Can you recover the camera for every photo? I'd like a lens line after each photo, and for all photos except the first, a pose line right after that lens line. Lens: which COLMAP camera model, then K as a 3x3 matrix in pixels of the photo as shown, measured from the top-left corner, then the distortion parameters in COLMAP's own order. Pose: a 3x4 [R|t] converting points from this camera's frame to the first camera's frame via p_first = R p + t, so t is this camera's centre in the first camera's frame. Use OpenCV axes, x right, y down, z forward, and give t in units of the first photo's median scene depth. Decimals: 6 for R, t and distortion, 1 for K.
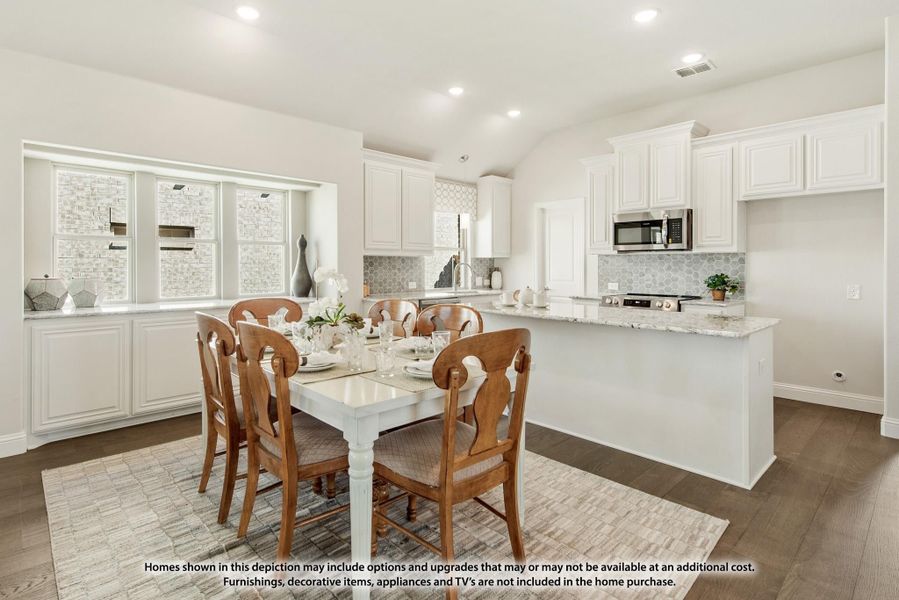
lens RADIAL K [[464.2, 0, 449.0], [0, 464.2, 276.3], [0, 0, 1]] dist [-0.000781, -0.000894]
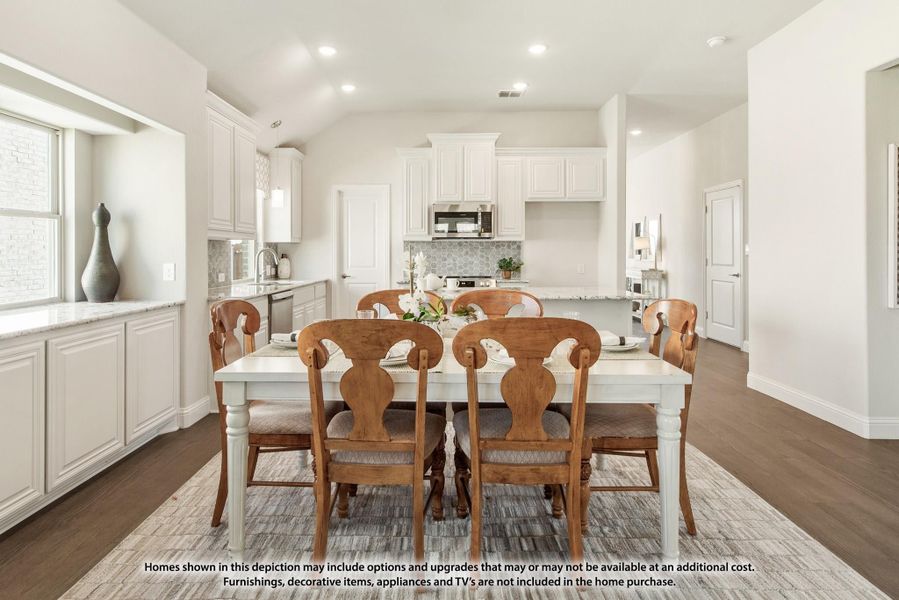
lens RADIAL K [[479.1, 0, 462.6], [0, 479.1, 249.6], [0, 0, 1]] dist [0.000215, -0.000558]
pose [[0.682342, -0.000234, 0.731033, -0.424549], [0.017477, 0.999719, -0.015992, -0.008318], [-0.730824, 0.023688, 0.682154, 0.192964]]
